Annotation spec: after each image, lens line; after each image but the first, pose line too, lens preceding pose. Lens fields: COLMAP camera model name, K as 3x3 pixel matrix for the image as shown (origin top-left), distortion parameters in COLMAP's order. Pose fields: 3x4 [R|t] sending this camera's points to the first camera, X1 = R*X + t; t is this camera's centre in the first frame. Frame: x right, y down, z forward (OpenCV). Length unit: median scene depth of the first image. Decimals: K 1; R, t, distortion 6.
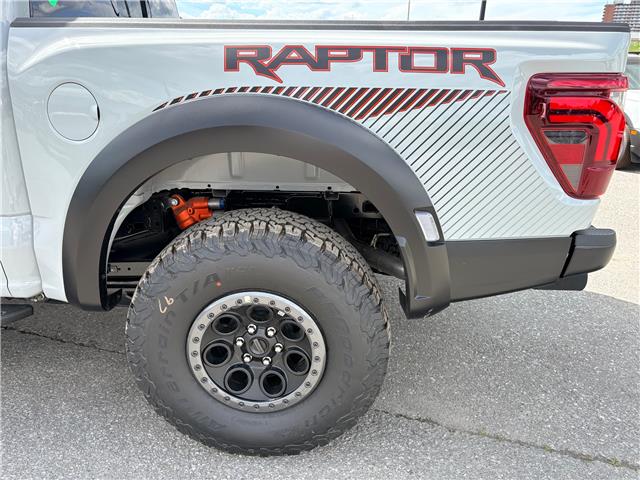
lens RADIAL K [[487.4, 0, 320.0], [0, 487.4, 240.0], [0, 0, 1]] dist [0.076095, -0.123450]
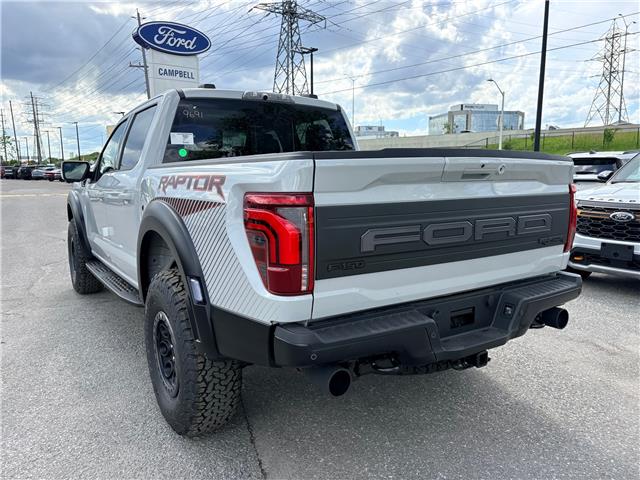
lens RADIAL K [[487.4, 0, 320.0], [0, 487.4, 240.0], [0, 0, 1]] dist [0.076095, -0.123450]
pose [[0.565921, 0.090025, -0.819530, 1.722519], [-0.249142, 0.966222, -0.065904, -0.175323], [0.785915, 0.241476, 0.569234, 0.436246]]
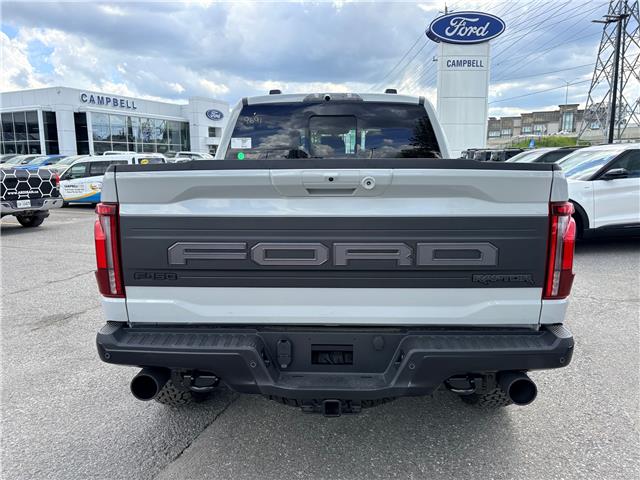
lens RADIAL K [[490.6, 0, 320.0], [0, 490.6, 240.0], [0, 0, 1]] dist [0.029385, -0.006966]
pose [[-0.002906, 0.133944, -0.990985, 2.016689], [-0.319307, 0.938987, 0.127852, -0.621857], [0.947647, 0.316800, 0.040040, 1.599152]]
